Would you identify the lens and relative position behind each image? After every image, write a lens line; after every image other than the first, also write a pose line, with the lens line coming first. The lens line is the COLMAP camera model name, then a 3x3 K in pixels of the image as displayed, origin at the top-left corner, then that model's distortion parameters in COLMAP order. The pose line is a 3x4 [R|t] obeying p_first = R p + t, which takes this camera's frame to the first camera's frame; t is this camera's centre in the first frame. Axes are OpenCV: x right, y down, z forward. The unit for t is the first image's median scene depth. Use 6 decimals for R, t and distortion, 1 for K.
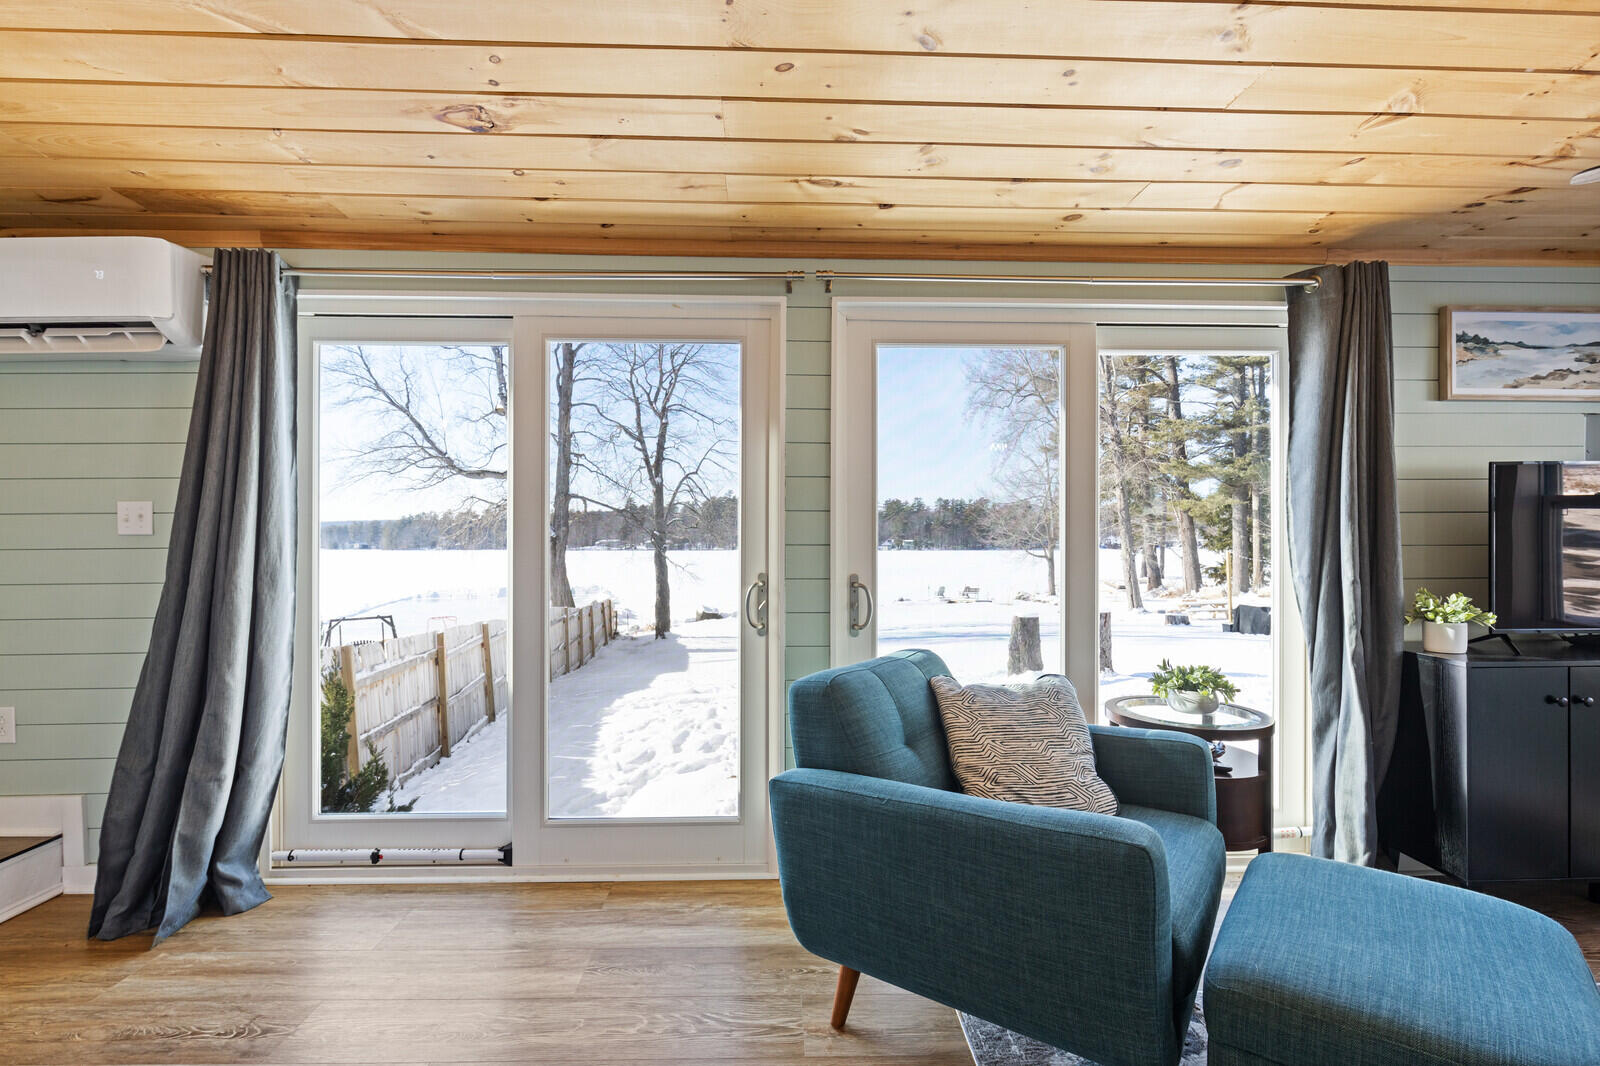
lens RADIAL K [[724.1, 0, 797.8], [0, 724.1, 535.6], [0, 0, 1]] dist [-0.001109, -0.000757]
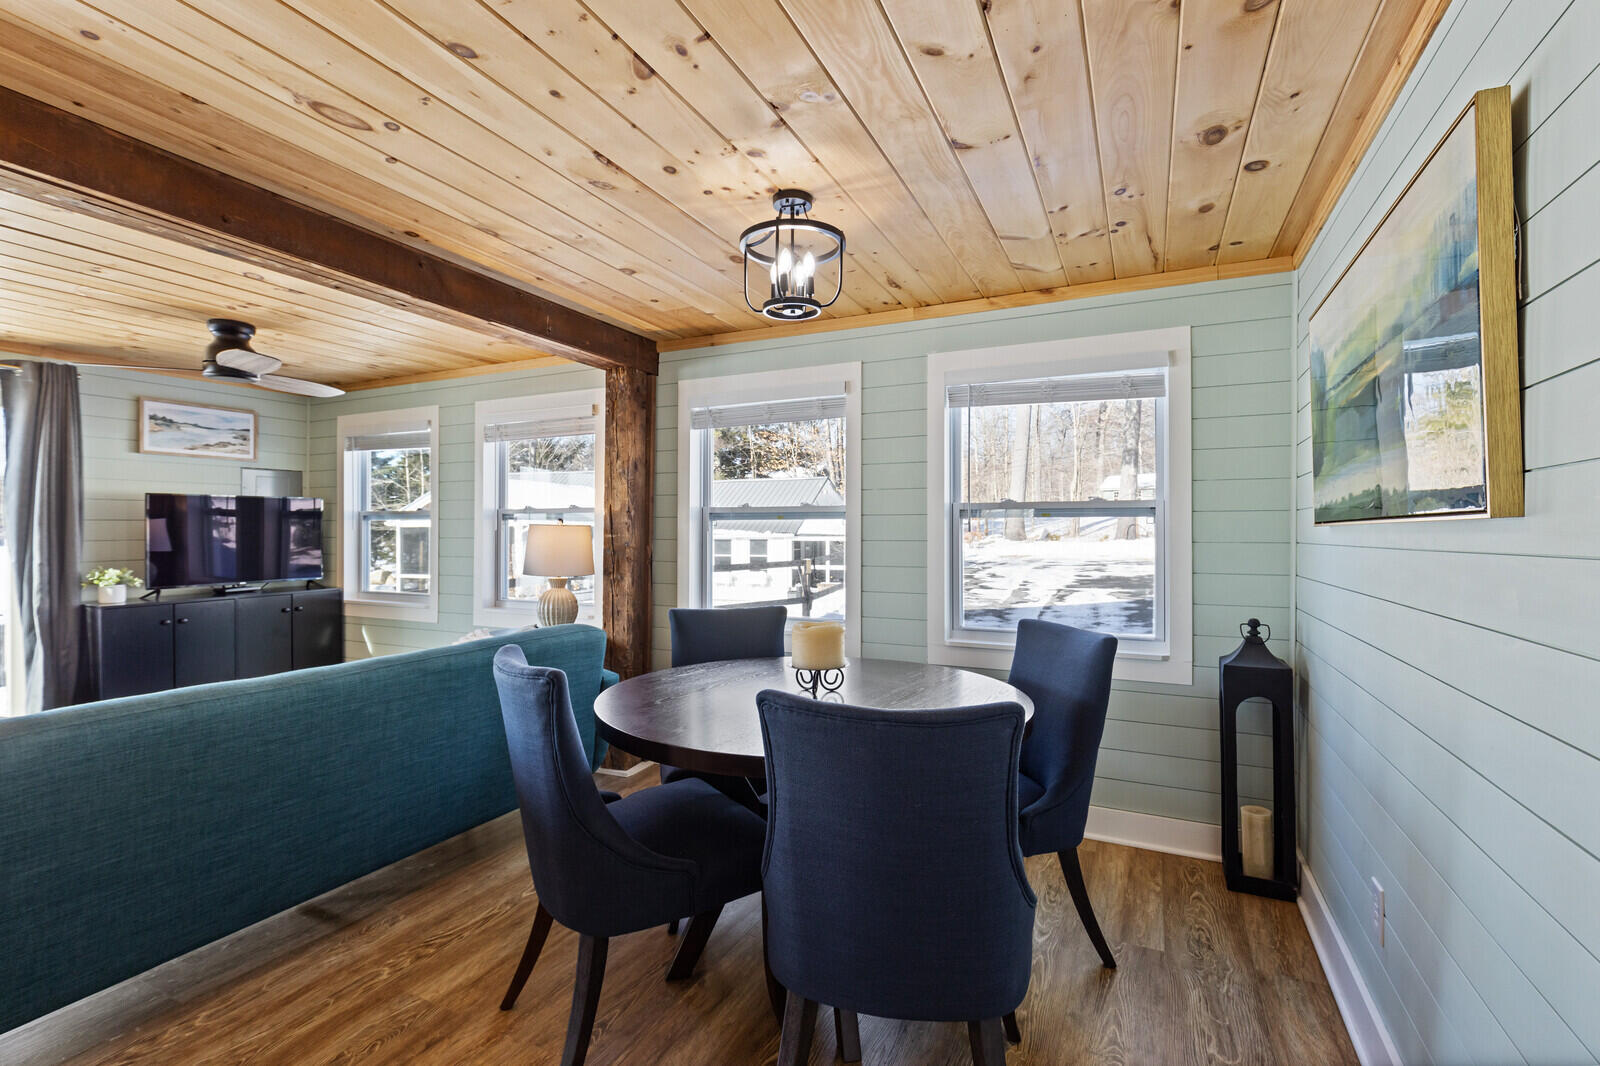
lens RADIAL K [[724.1, 0, 797.8], [0, 724.1, 535.6], [0, 0, 1]] dist [-0.001109, -0.000757]
pose [[0.472204, -0.005672, 0.881471, 0.139648], [-0.005101, 0.999945, 0.009166, -0.019886], [-0.881474, -0.008825, 0.472149, -1.130201]]
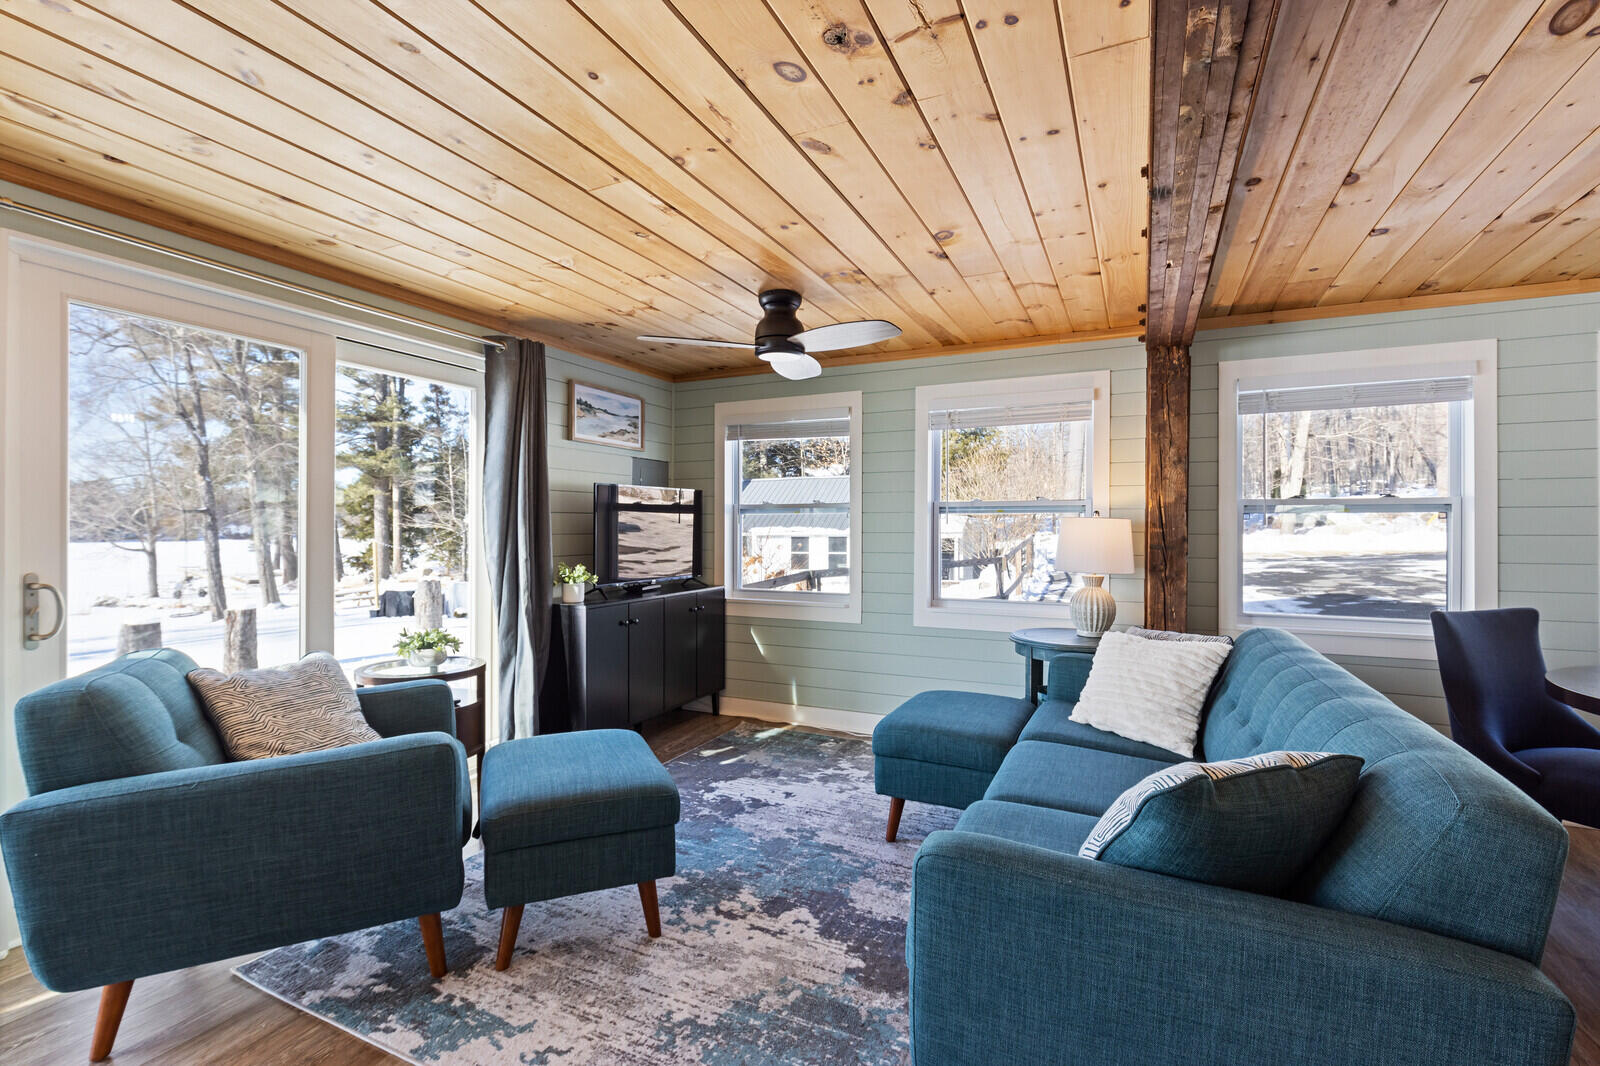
lens RADIAL K [[724.1, 0, 797.8], [0, 724.1, 535.6], [0, 0, 1]] dist [-0.001109, -0.000757]
pose [[0.467640, -0.007368, 0.883888, -0.249000], [-0.005971, 0.999916, 0.011494, -0.004315], [-0.883899, -0.010653, 0.467557, -0.155031]]
